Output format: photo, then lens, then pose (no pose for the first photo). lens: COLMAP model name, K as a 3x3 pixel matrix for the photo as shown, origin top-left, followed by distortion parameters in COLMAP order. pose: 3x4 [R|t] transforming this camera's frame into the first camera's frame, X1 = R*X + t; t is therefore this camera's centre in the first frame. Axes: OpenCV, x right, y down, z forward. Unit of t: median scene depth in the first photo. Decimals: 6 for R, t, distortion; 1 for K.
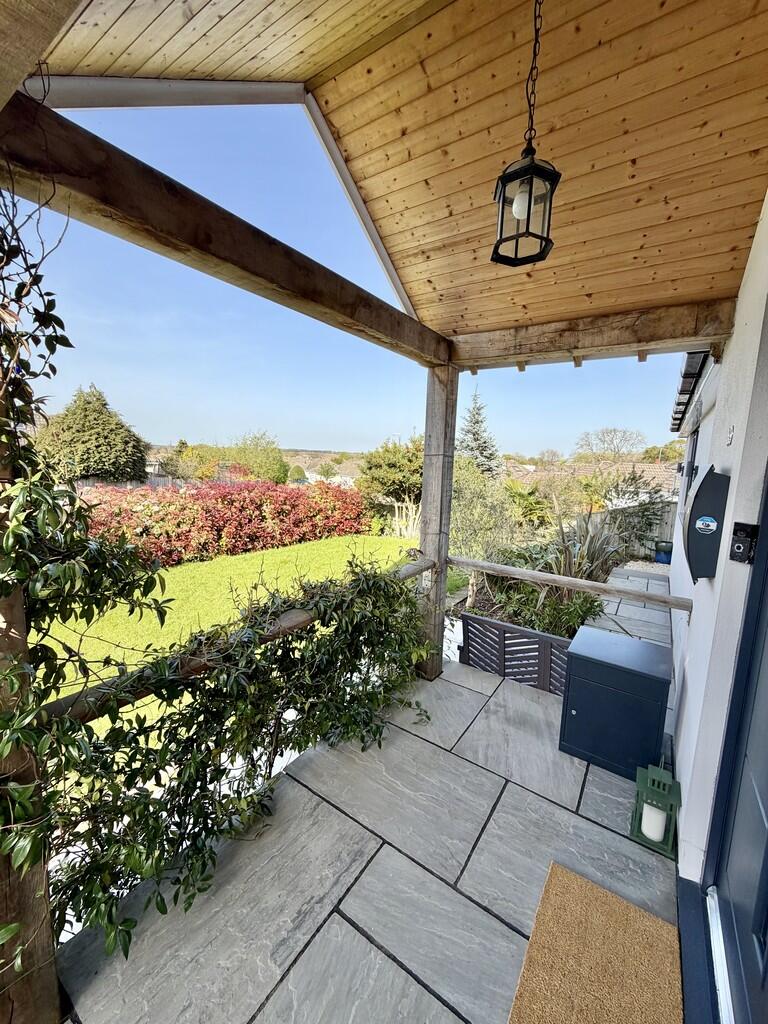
lens RADIAL K [[409.7, 0, 385.2], [0, 409.7, 510.2], [0, 0, 1]] dist [-0.000333, -0.000519]
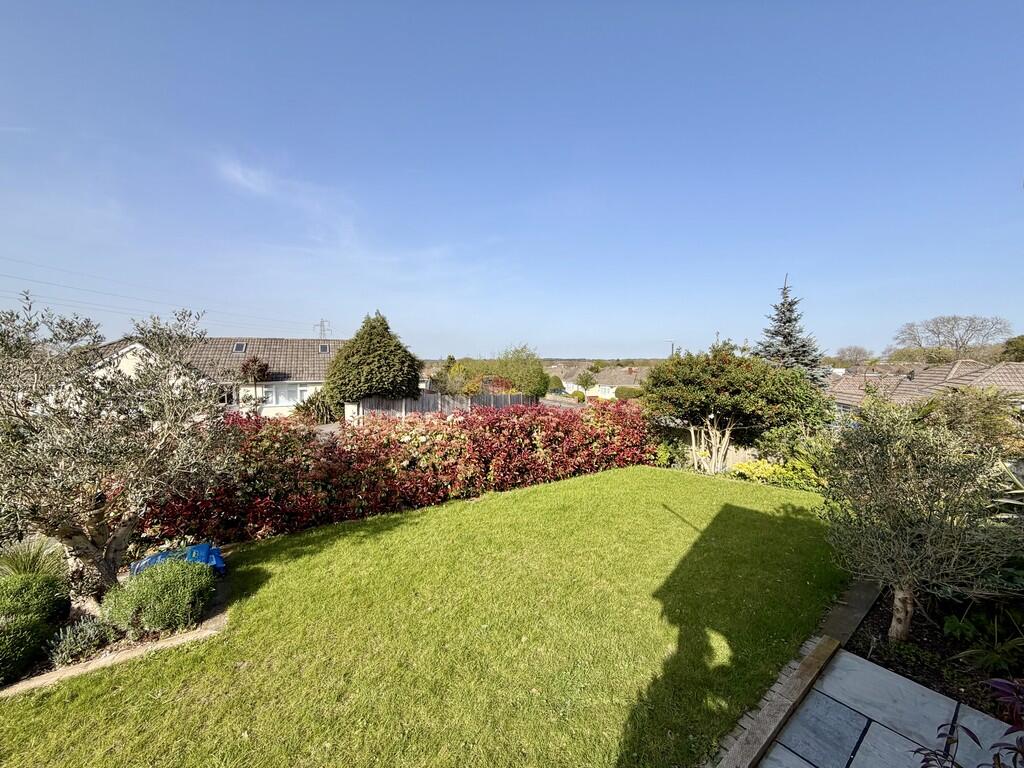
lens RADIAL K [[409.7, 0, 509.1], [0, 409.7, 384.1], [0, 0, 1]] dist [-0.000333, -0.000519]
pose [[0.950263, -0.020941, -0.310743, -0.043045], [-0.004868, 0.996616, -0.082049, -0.024224], [0.311409, 0.079480, 0.946946, 0.087425]]
